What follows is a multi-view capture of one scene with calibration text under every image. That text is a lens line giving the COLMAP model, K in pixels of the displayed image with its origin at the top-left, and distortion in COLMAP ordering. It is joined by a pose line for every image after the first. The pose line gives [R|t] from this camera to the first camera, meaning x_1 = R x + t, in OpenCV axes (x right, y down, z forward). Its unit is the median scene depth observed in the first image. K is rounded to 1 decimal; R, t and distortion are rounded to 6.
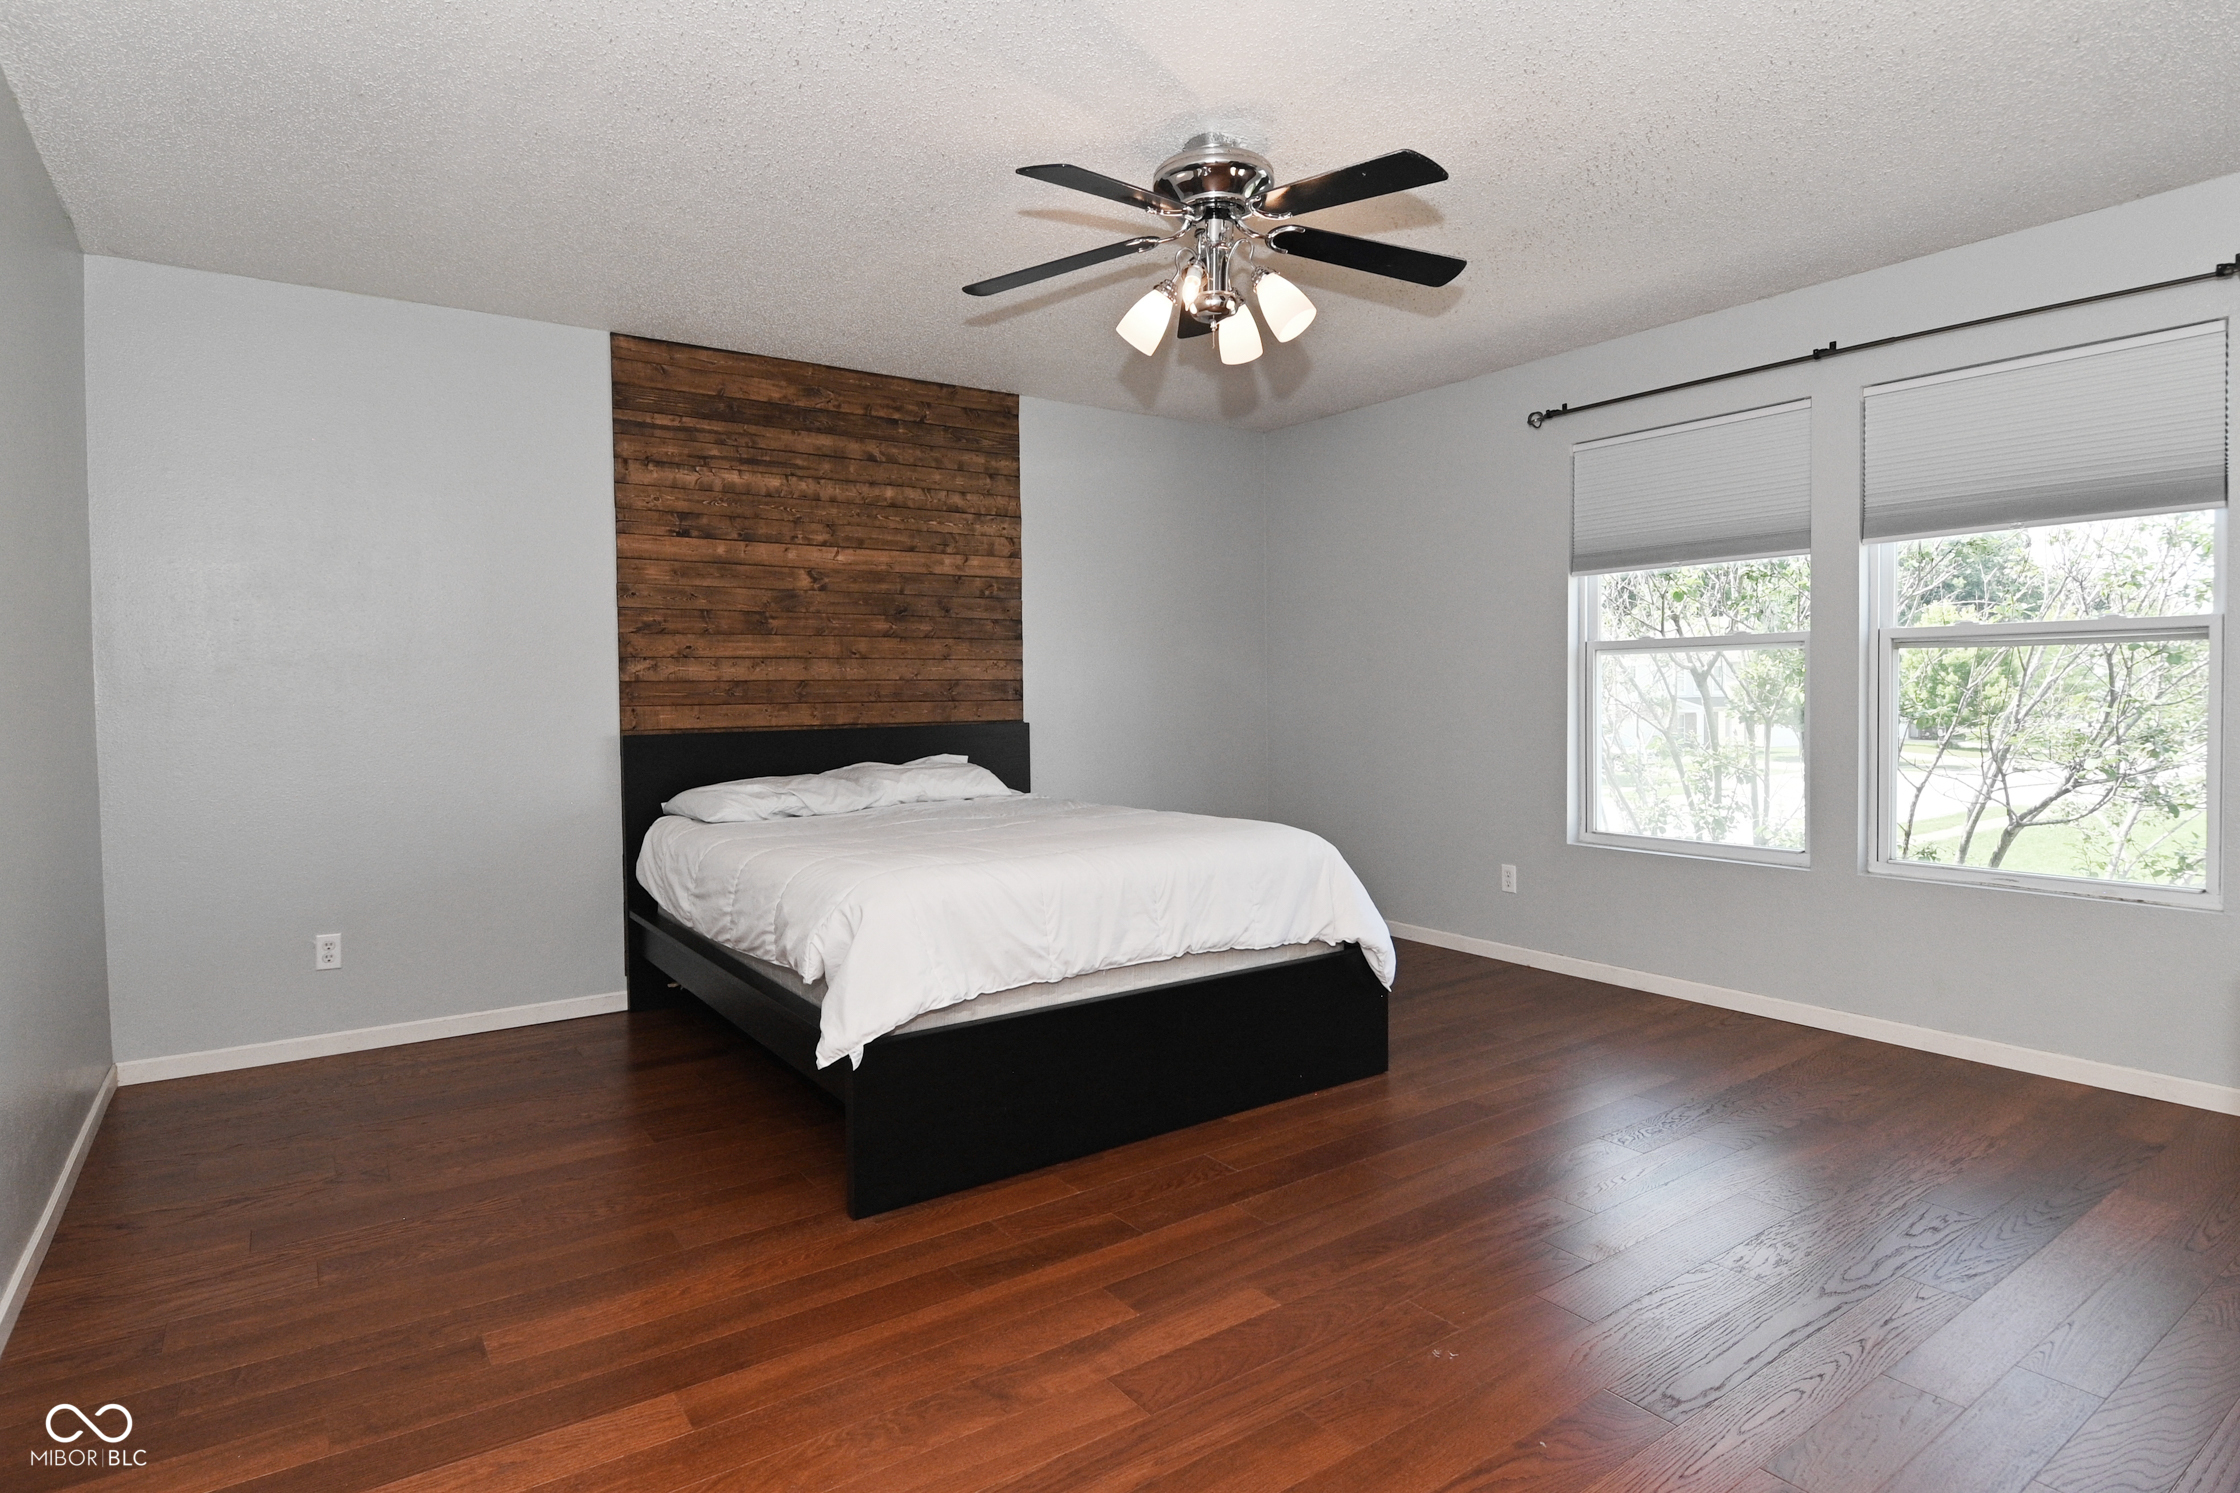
lens RADIAL K [[1182.1, 0, 1124.9], [0, 1182.1, 724.1], [0, 0, 1]] dist [0.018294, -0.029655]
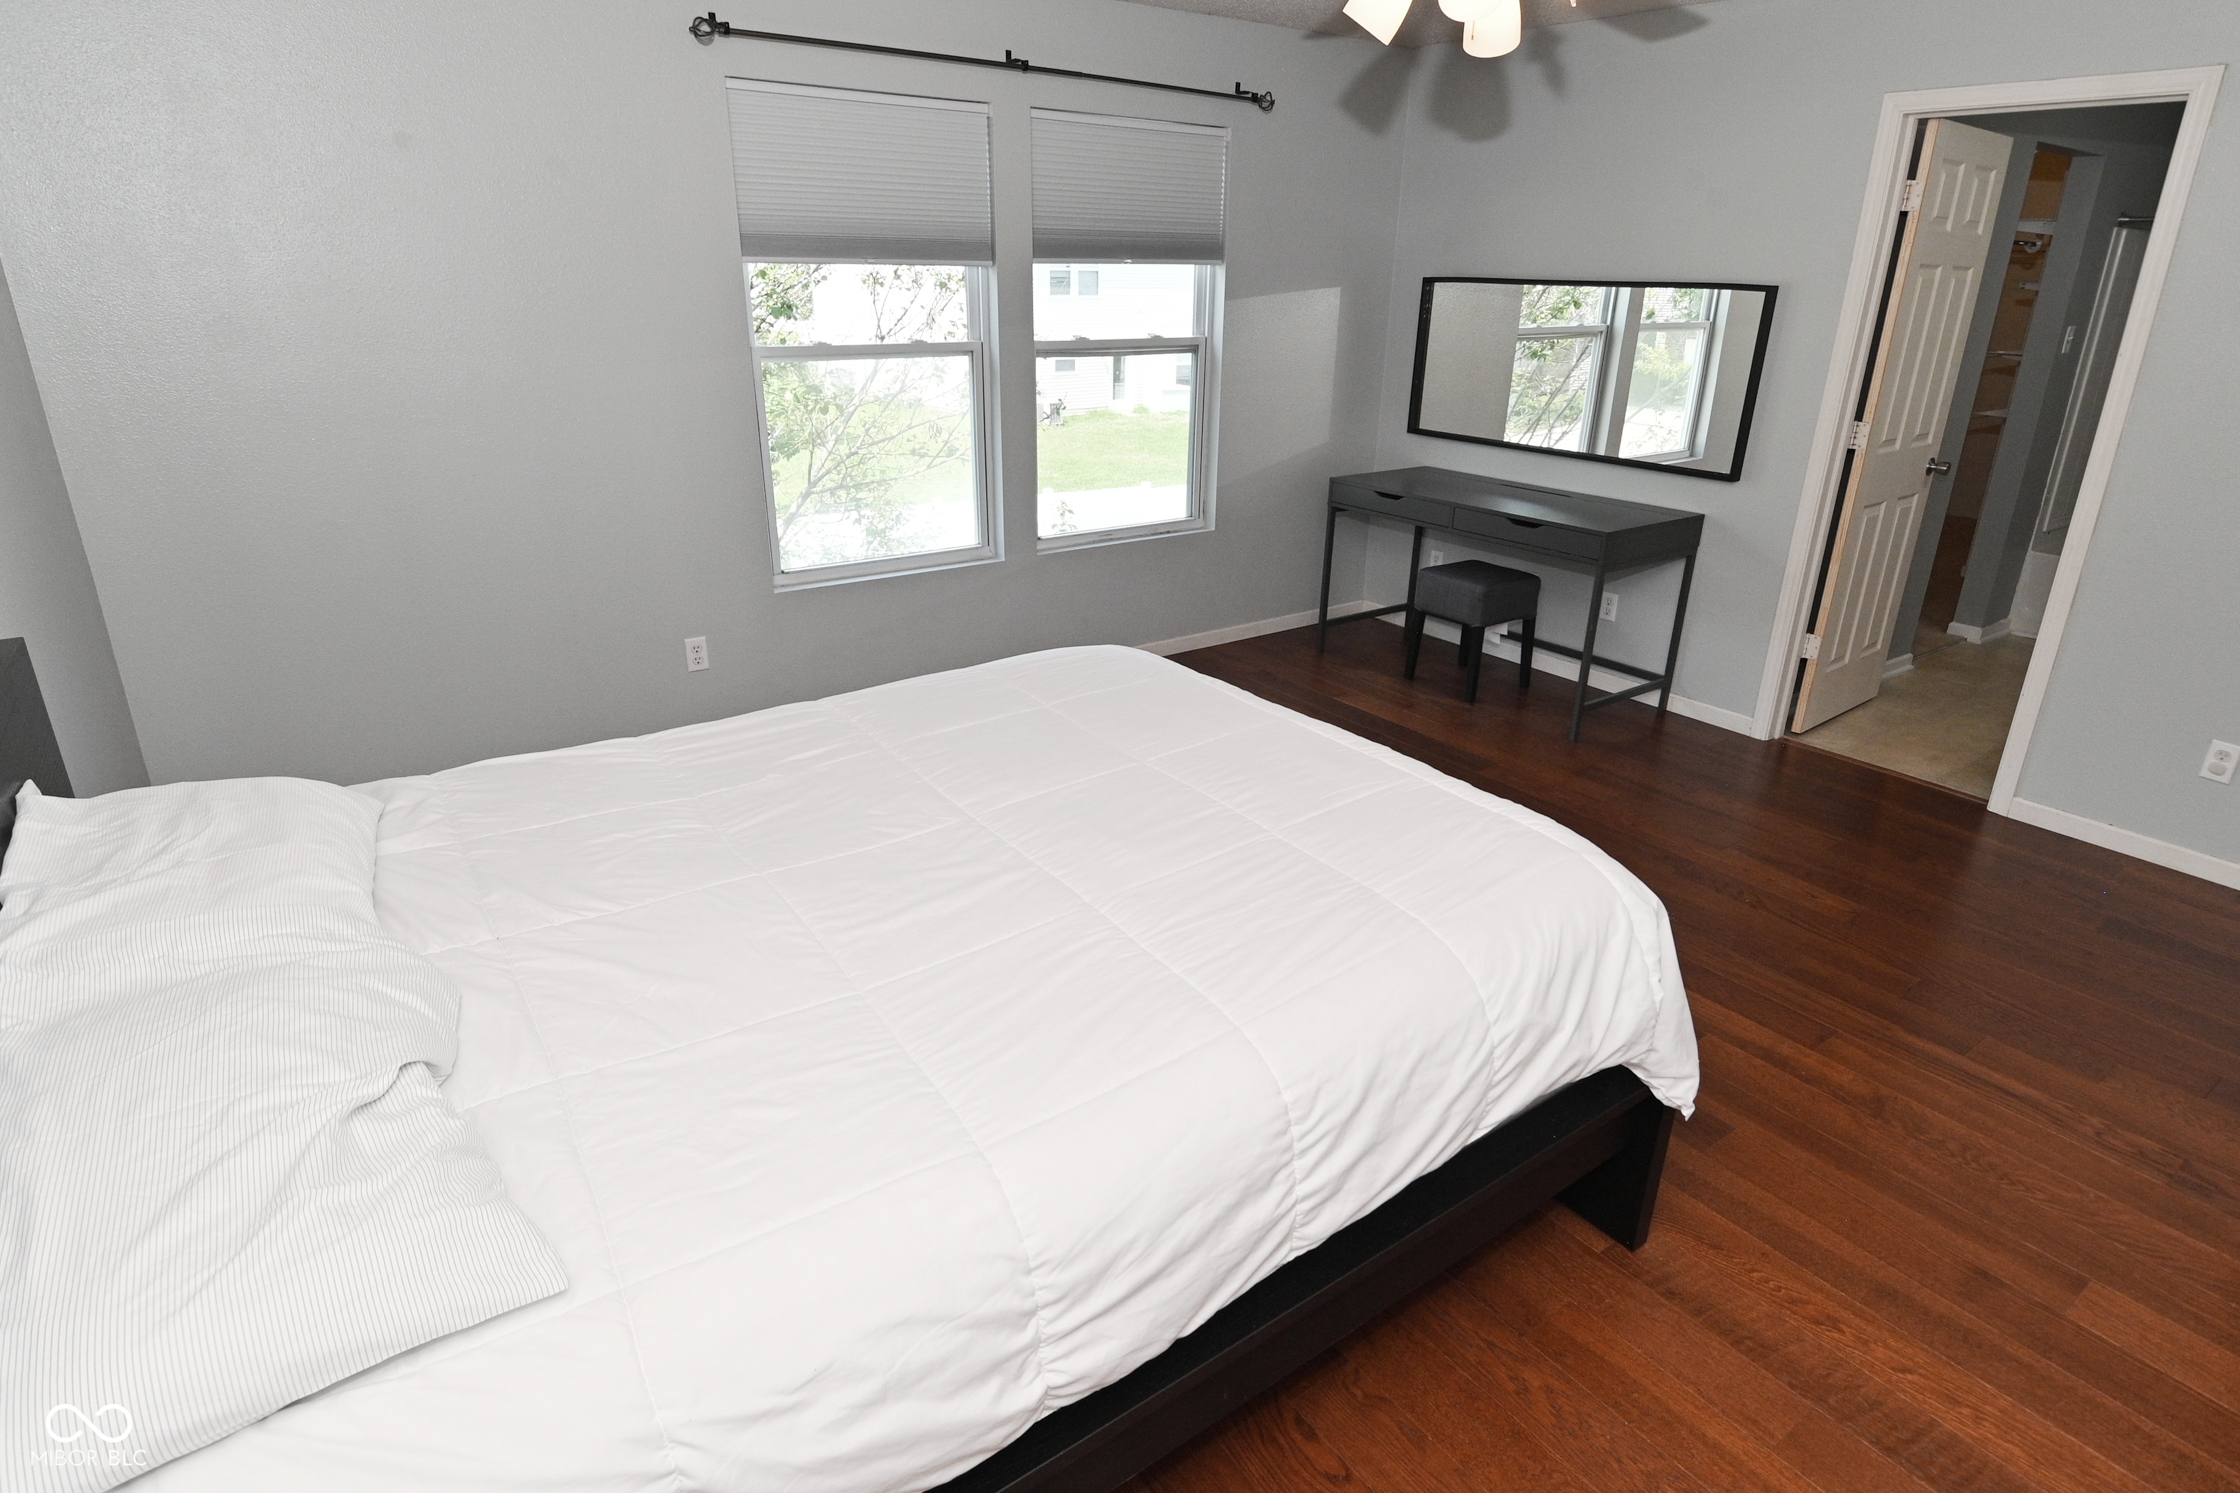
lens RADIAL K [[1182.1, 0, 1124.9], [0, 1182.1, 724.1], [0, 0, 1]] dist [0.018294, -0.029655]
pose [[-0.004778, -0.347419, 0.937698, -0.580737], [0.017596, 0.937534, 0.347448, -0.130083], [-0.999834, 0.018160, 0.001633, 0.914170]]
